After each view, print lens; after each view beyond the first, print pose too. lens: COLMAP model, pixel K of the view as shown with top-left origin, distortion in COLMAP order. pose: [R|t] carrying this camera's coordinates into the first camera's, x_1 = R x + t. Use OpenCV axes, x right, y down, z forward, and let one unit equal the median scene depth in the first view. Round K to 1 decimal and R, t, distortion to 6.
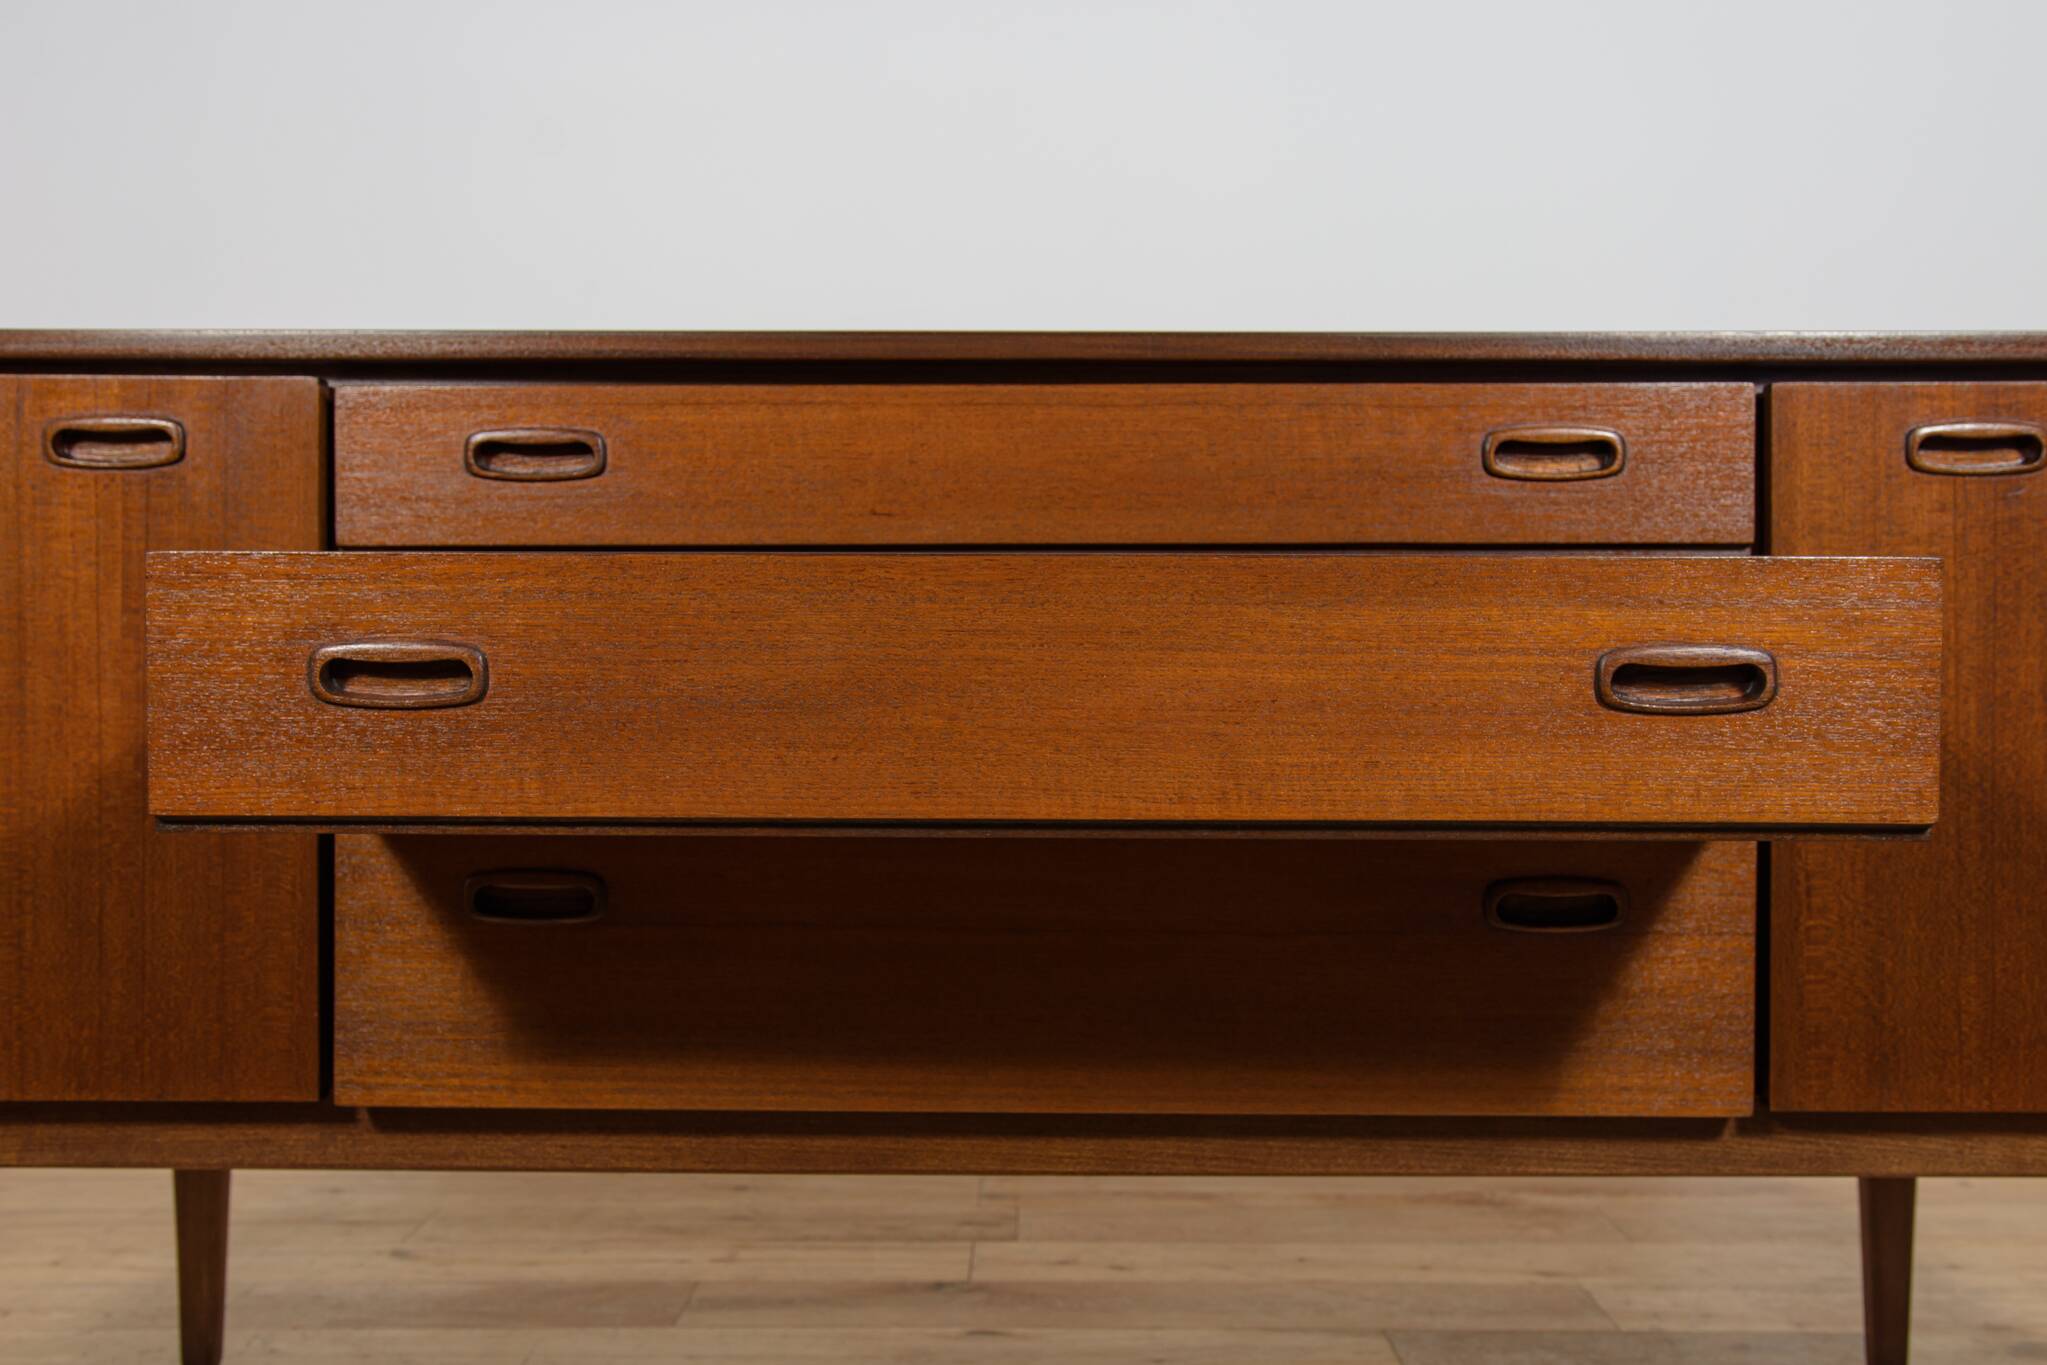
lens RADIAL K [[1983.0, 0, 1029.8], [0, 1983.0, 687.7], [0, 0, 1]] dist [-0.019964, 0.035077]
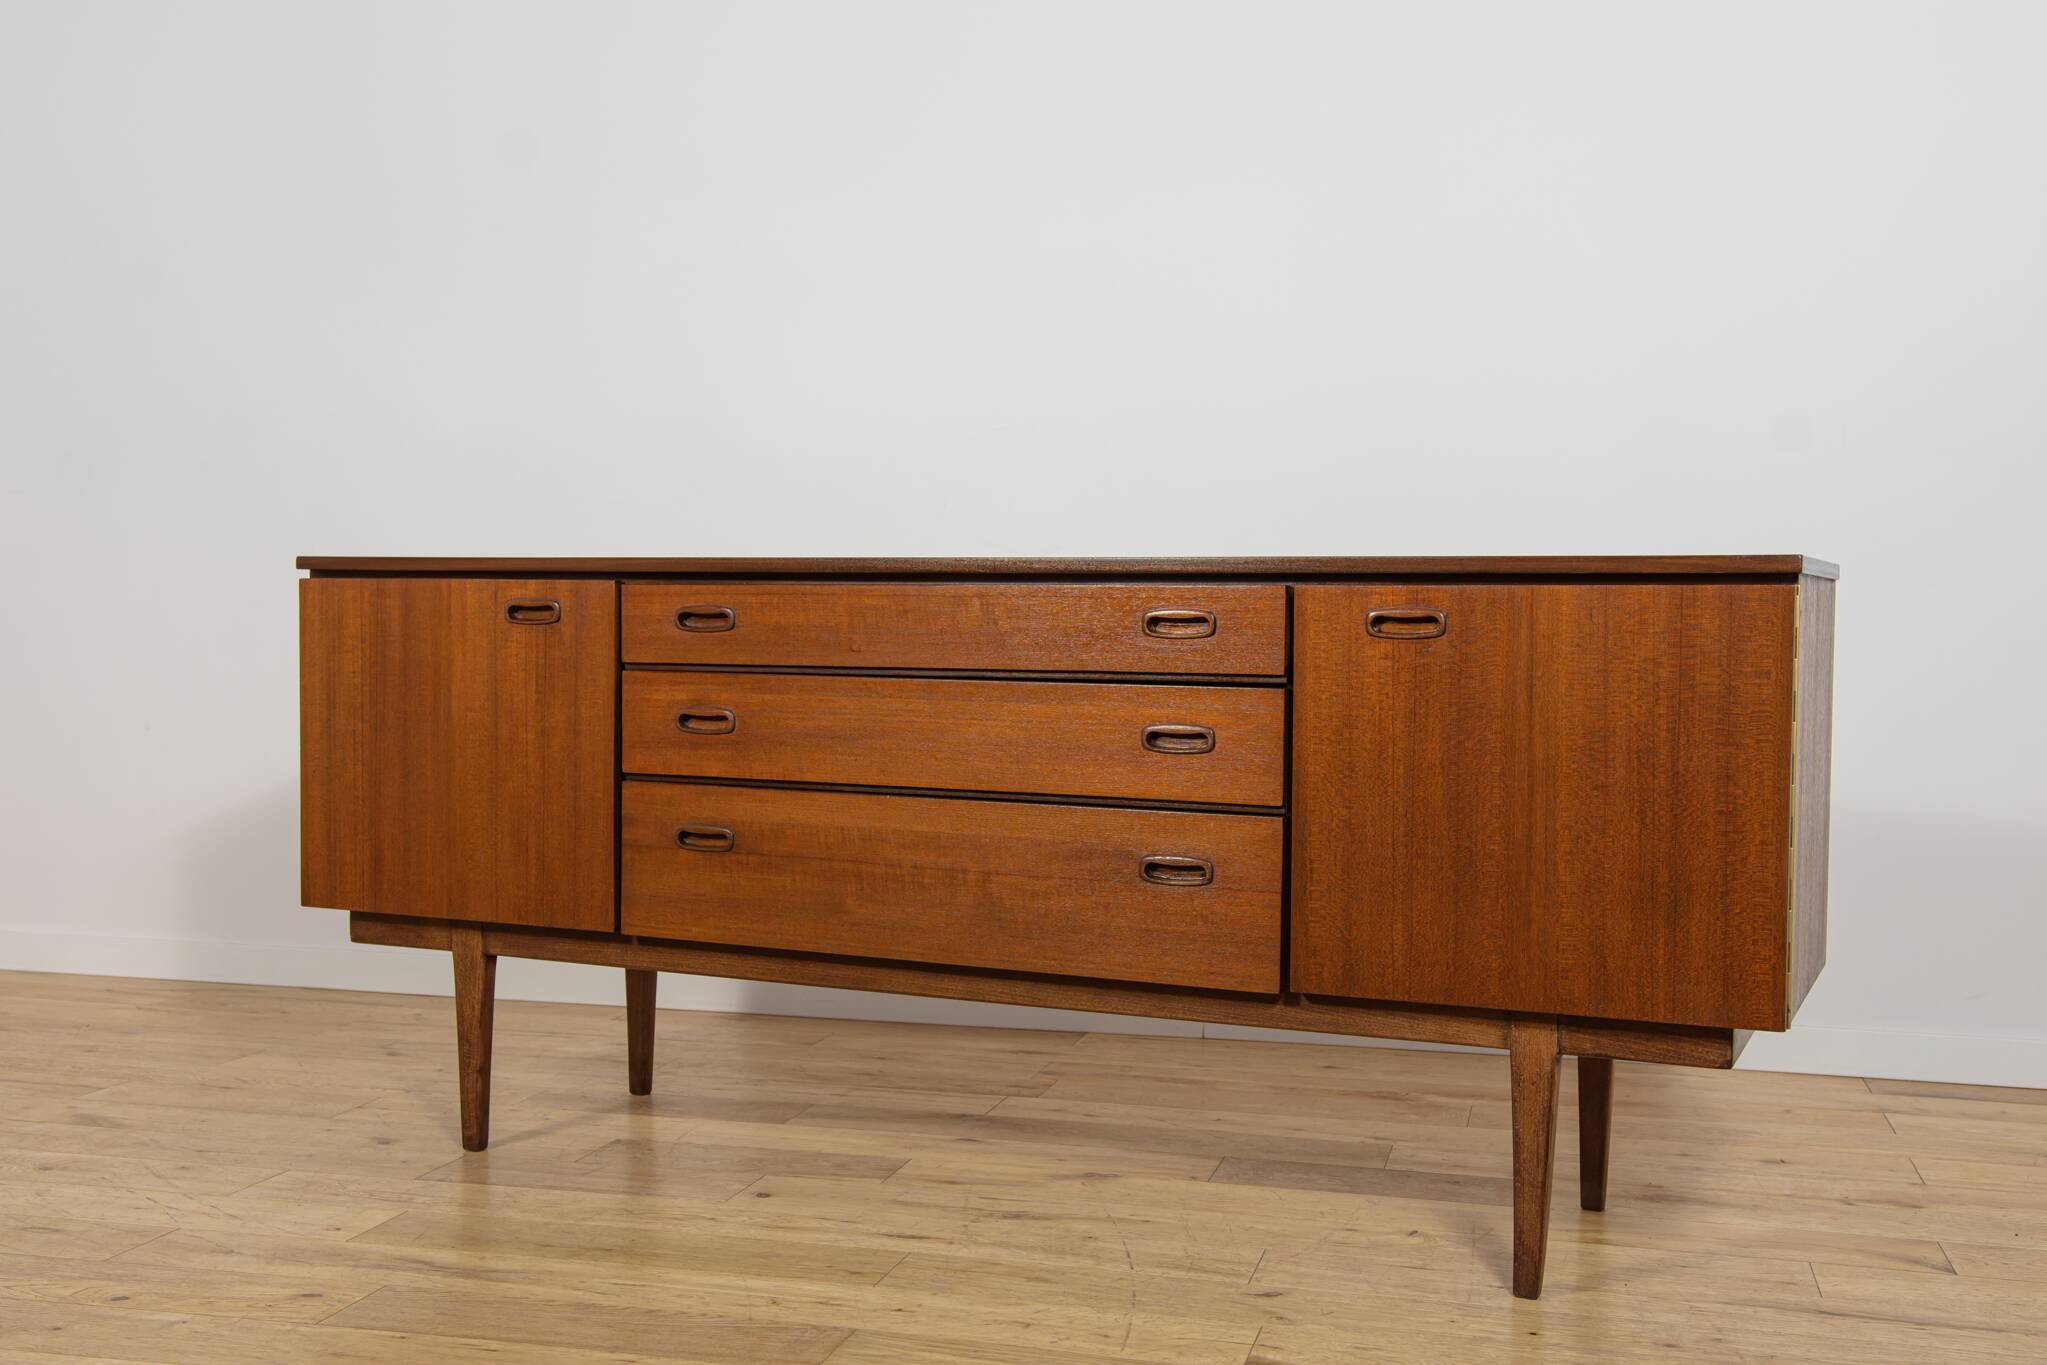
lens RADIAL K [[2182.0, 0, 1027.5], [0, 2182.0, 686.6], [0, 0, 1]] dist [0.002792, 0.084553]
pose [[0.911778, 0.020630, -0.410165, 0.959671], [-0.008132, 0.999449, 0.032193, -0.123277], [0.410603, -0.026018, 0.911443, -0.887886]]
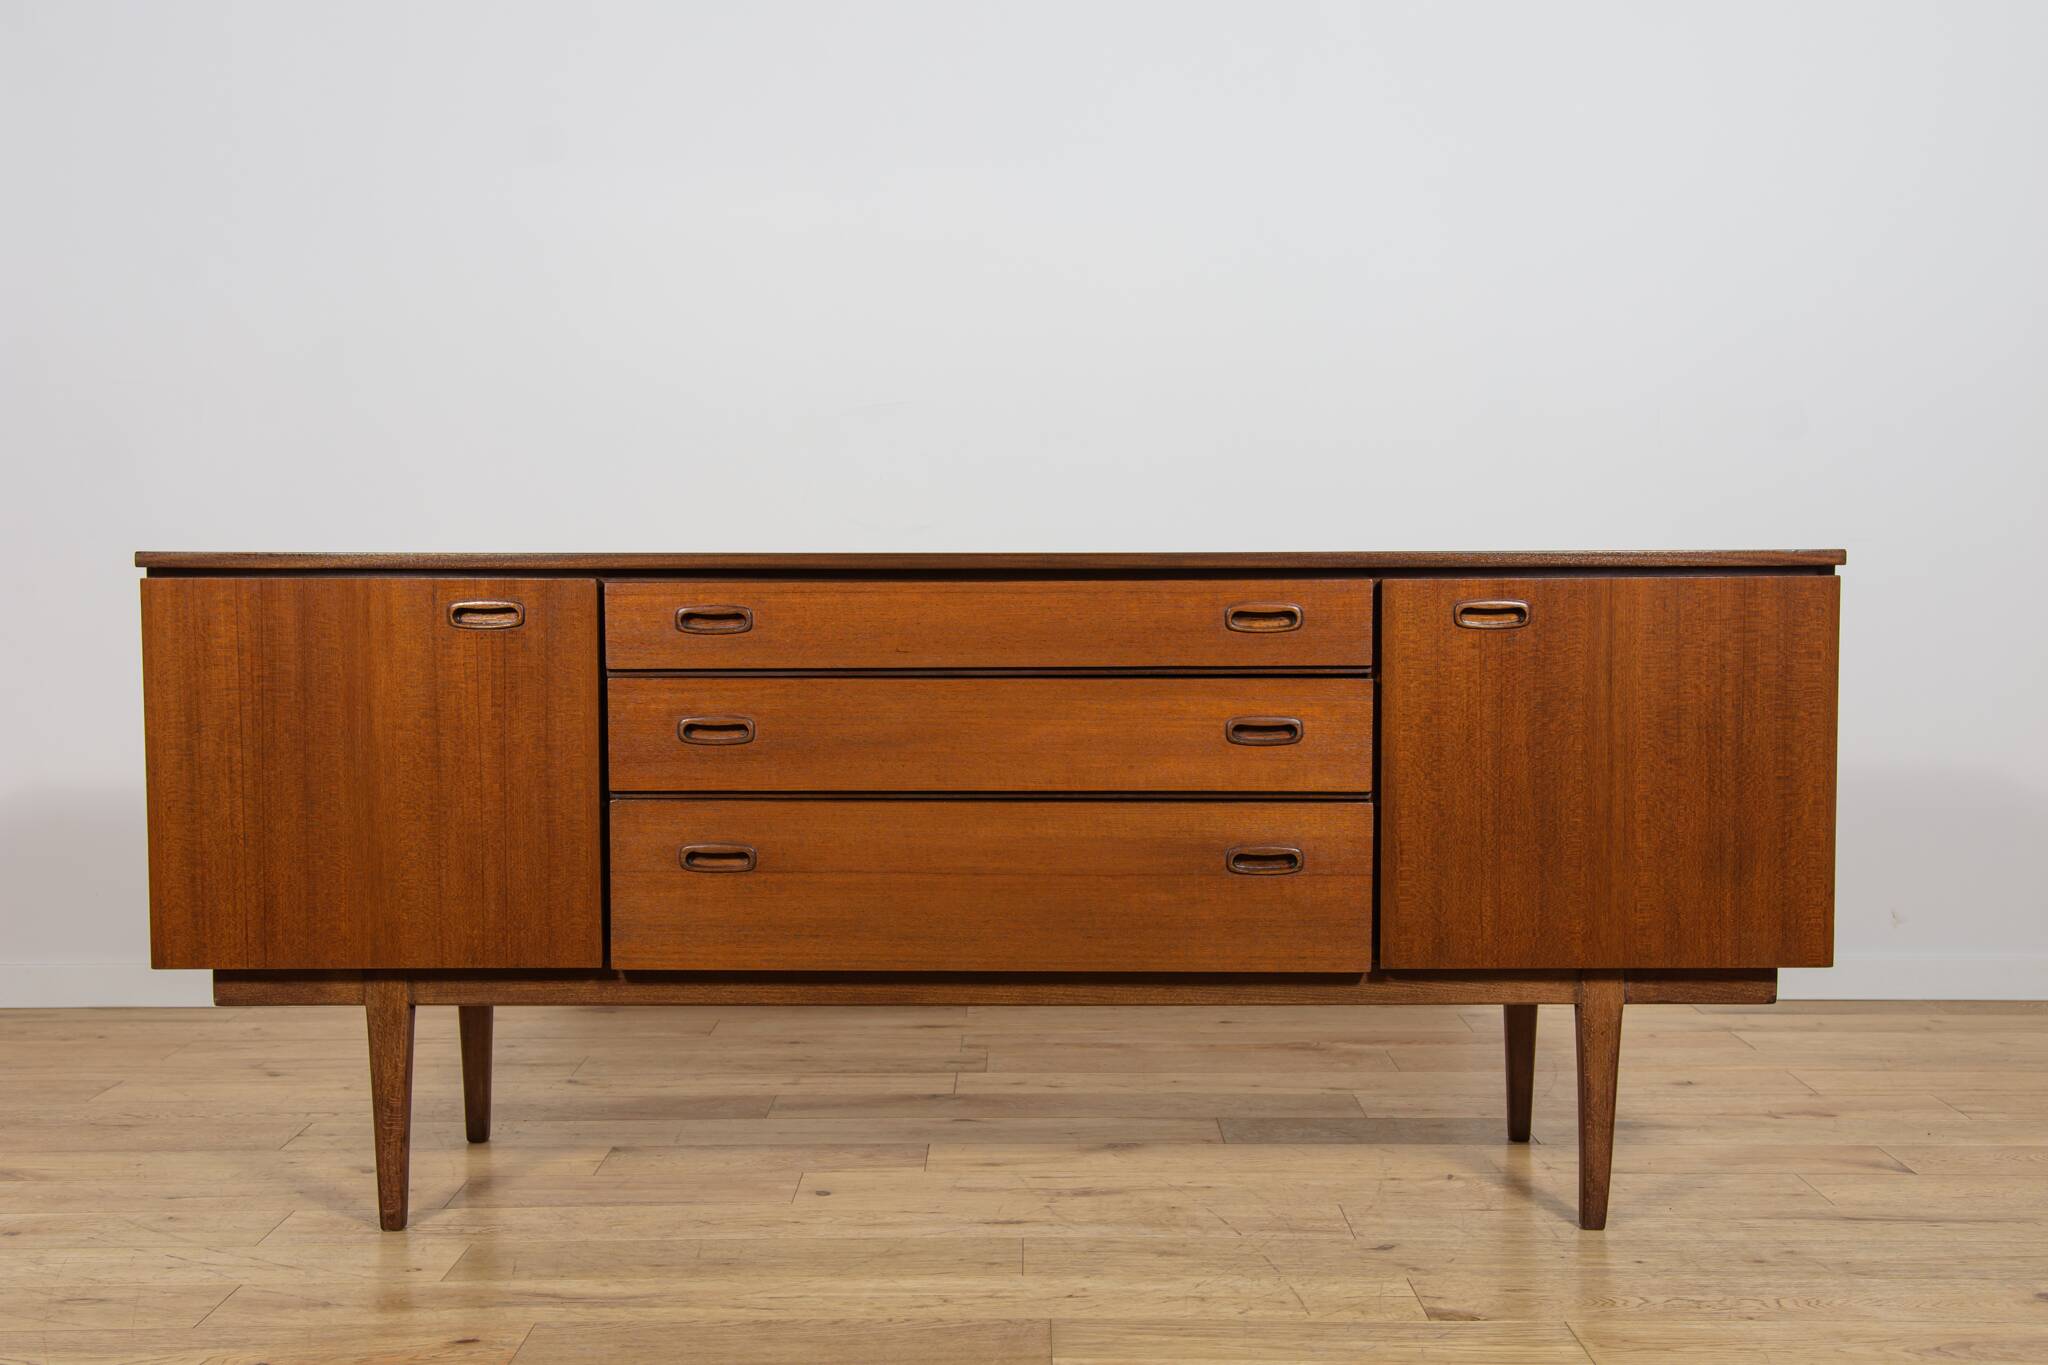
lens RADIAL K [[2183.1, 0, 1028.0], [0, 2183.1, 686.6], [0, 0, 1]] dist [0.002792, 0.084553]
pose [[0.999987, -0.004887, 0.001628, 0.039698], [0.004790, 0.998477, 0.054957, -0.166415], [-0.001894, -0.054949, 0.998487, -1.040280]]
